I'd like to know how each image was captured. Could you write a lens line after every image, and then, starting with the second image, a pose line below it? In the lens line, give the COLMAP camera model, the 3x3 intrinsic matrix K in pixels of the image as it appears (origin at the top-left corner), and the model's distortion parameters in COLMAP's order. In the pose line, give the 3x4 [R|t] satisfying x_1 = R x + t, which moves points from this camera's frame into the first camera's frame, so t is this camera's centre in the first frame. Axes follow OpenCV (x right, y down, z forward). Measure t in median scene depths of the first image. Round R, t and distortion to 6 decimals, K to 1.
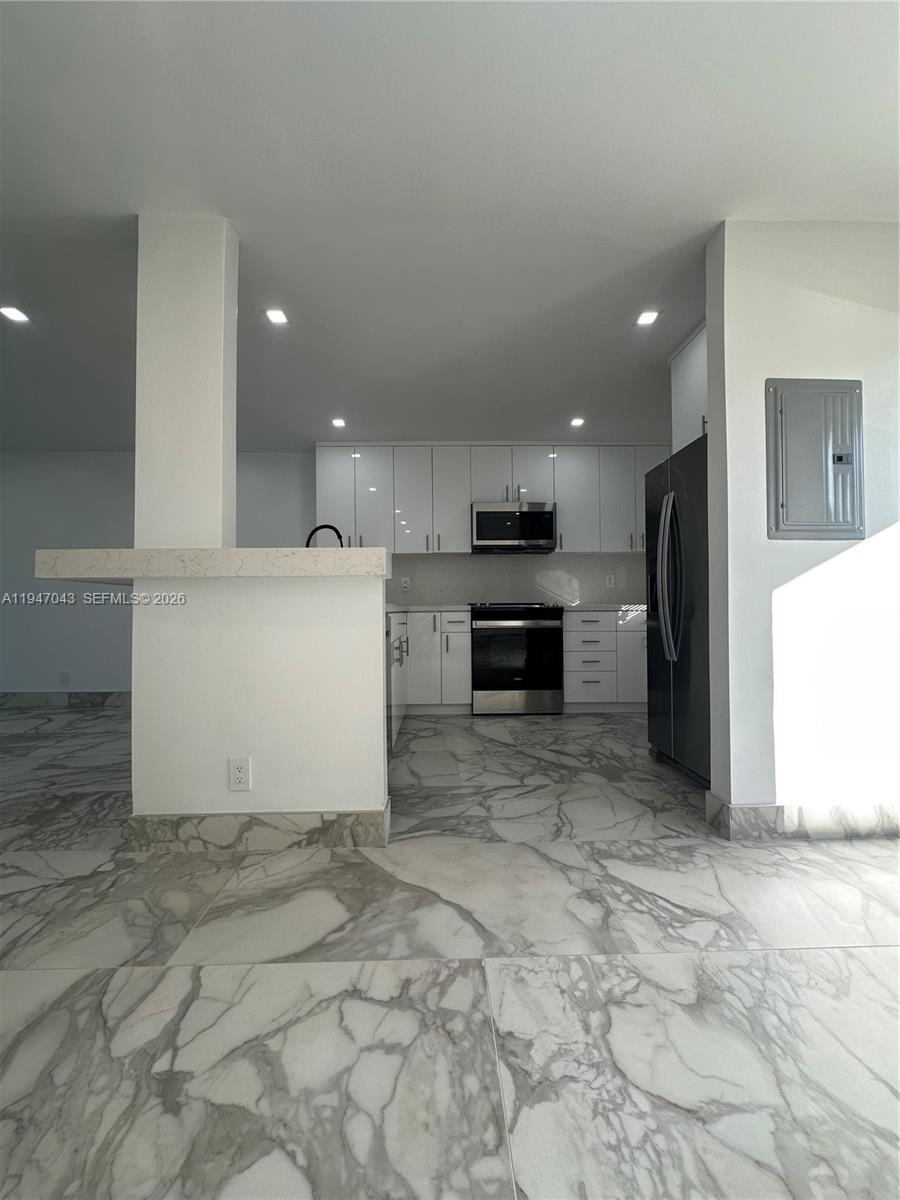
lens RADIAL K [[479.9, 0, 450.9], [0, 479.9, 600.4], [0, 0, 1]] dist [-0.005791, 0.000951]
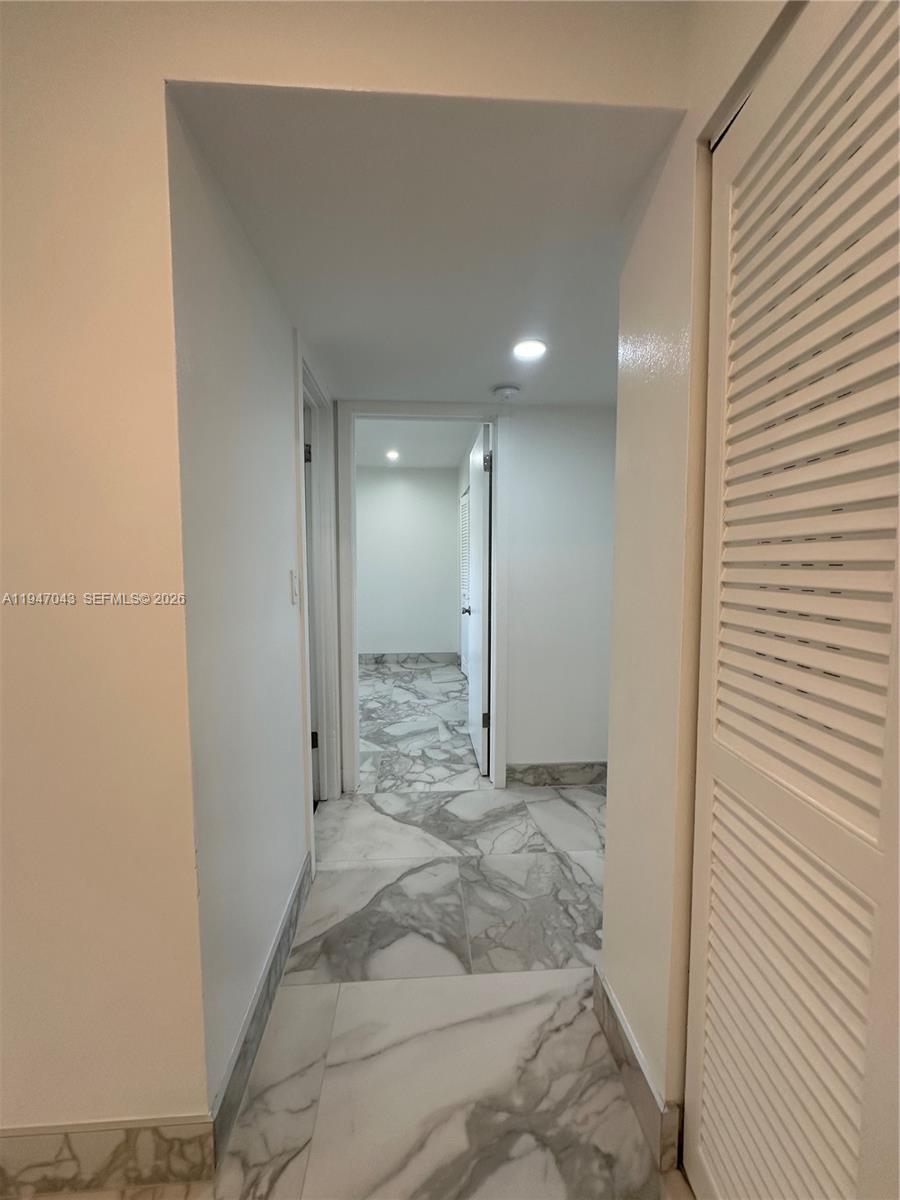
lens RADIAL K [[479.9, 0, 450.9], [0, 479.9, 600.4], [0, 0, 1]] dist [-0.005791, 0.000951]
pose [[-0.998925, 0.010258, -0.045205, -0.215939], [0.007784, 0.998481, 0.054551, -0.273197], [0.045696, 0.054140, -0.997487, 3.611249]]
